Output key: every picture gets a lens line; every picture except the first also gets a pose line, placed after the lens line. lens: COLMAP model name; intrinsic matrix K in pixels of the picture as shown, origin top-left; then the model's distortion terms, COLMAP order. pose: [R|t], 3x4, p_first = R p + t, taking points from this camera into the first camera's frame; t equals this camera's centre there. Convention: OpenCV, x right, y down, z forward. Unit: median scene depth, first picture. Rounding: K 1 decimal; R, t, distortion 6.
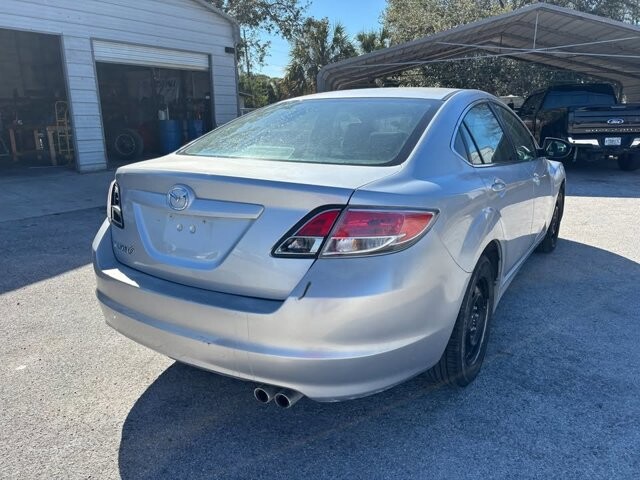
lens RADIAL K [[476.8, 0, 317.5], [0, 476.8, 242.8], [0, 0, 1]] dist [0.018819, -0.010116]
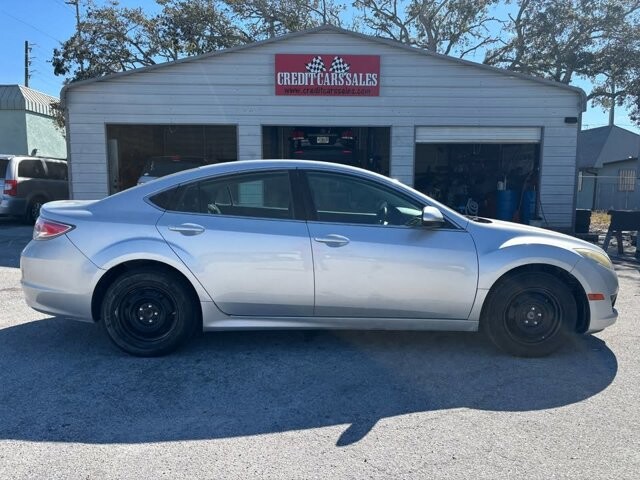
lens RADIAL K [[476.8, 0, 319.8], [0, 476.8, 239.7], [0, 0, 1]] dist [0.018819, -0.010116]
pose [[0.568850, 0.099994, -0.816340, 0.510302], [-0.222885, 0.974180, -0.035985, -0.035465], [0.791664, 0.202420, 0.576450, 0.148881]]
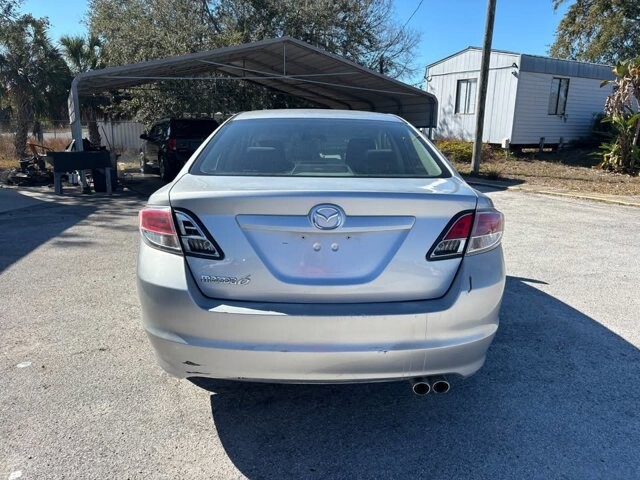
lens RADIAL K [[476.8, 0, 320.6], [0, 476.8, 245.0], [0, 0, 1]] dist [0.018819, -0.010116]
pose [[0.828910, -0.112034, 0.548049, -0.184404], [0.126030, 0.991952, 0.012162, -0.010711], [-0.545000, 0.058990, 0.836358, 0.039324]]
